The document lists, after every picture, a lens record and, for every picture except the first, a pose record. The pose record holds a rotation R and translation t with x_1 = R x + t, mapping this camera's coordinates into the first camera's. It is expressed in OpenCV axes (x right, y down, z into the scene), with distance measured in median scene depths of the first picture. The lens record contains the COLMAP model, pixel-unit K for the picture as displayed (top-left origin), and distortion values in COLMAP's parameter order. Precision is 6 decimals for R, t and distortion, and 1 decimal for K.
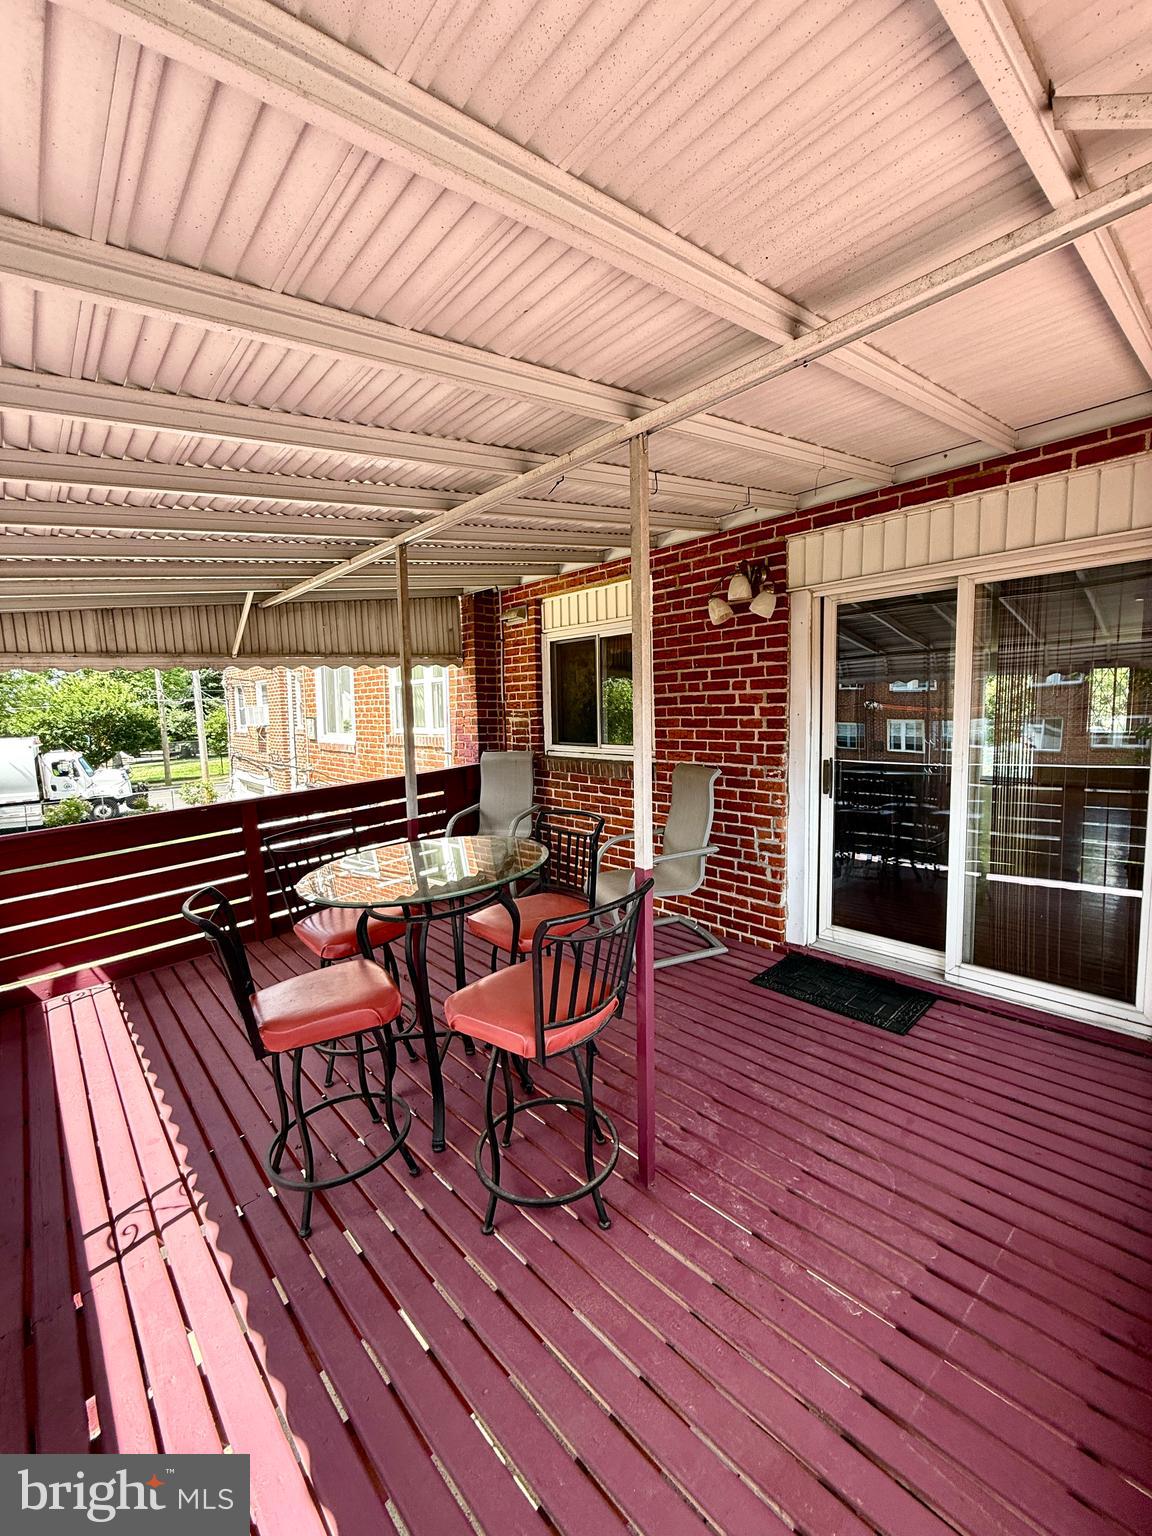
lens RADIAL K [[612.0, 0, 577.3], [0, 612.0, 762.0], [0, 0, 1]] dist [0.001759, -0.000773]
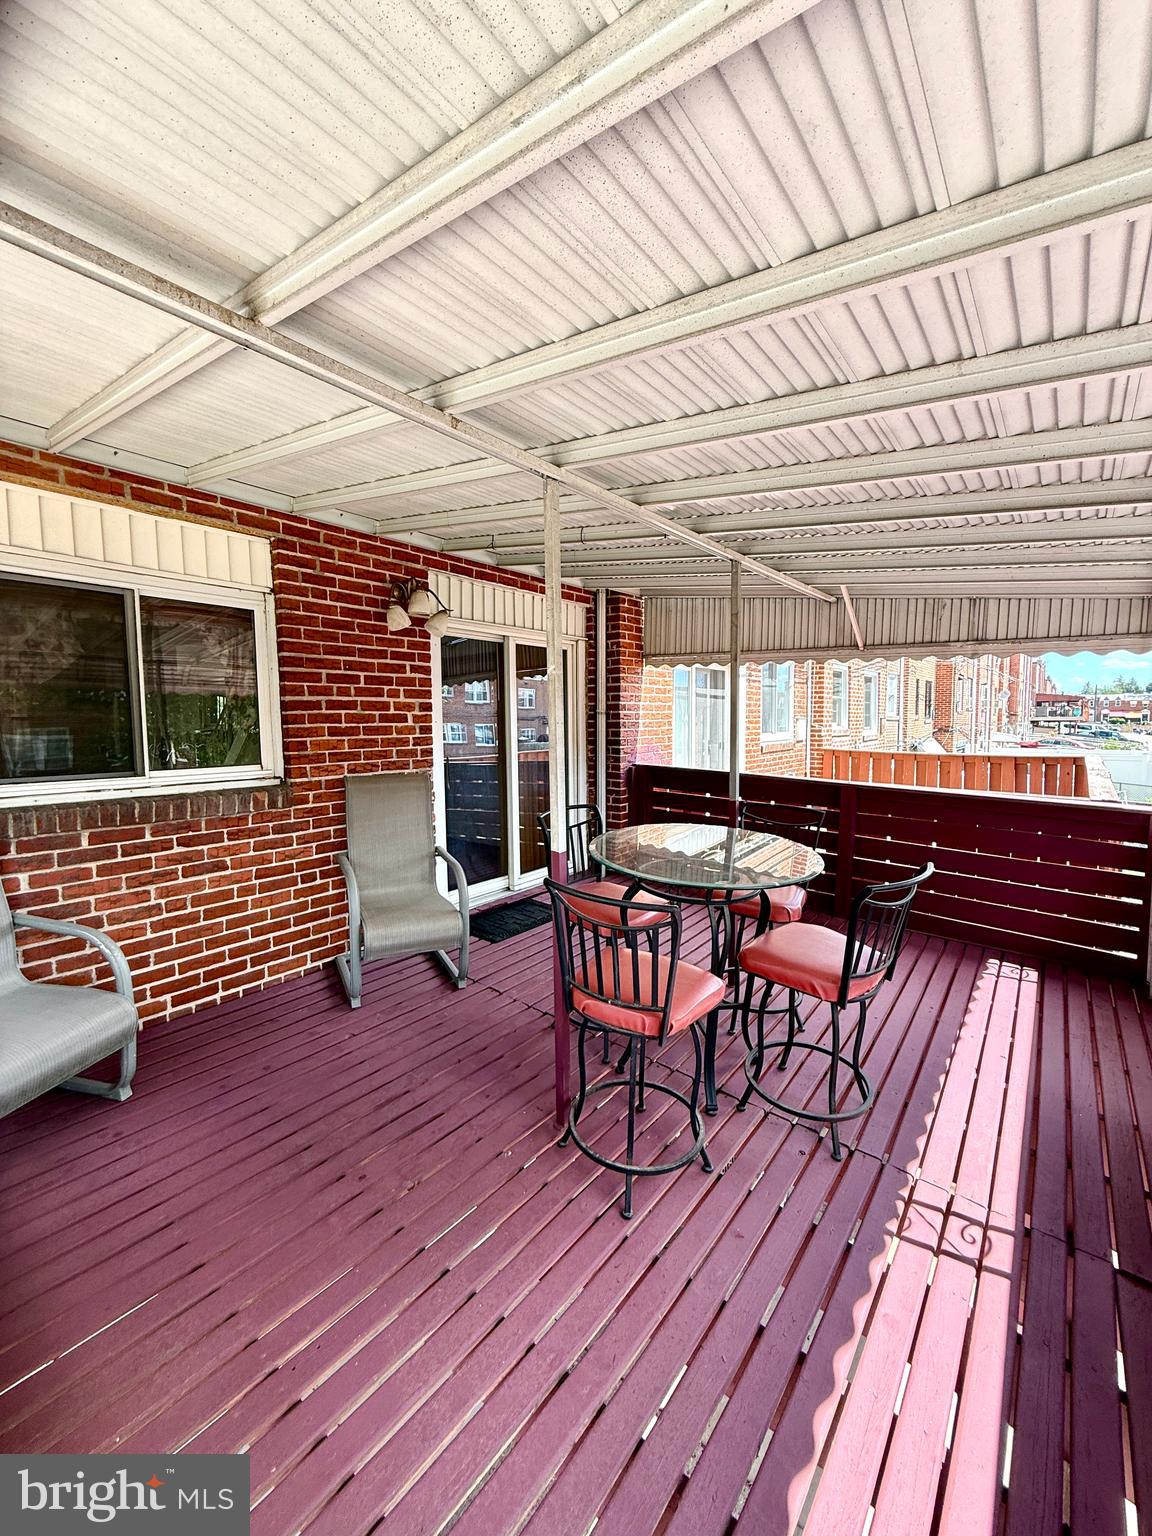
lens RADIAL K [[612.0, 0, 577.3], [0, 612.0, 762.0], [0, 0, 1]] dist [0.001759, -0.000773]
pose [[-0.145558, -0.050482, 0.988061, -0.805745], [0.092644, 0.993614, 0.064414, -0.049214], [-0.985002, 0.100914, -0.139952, 0.862756]]
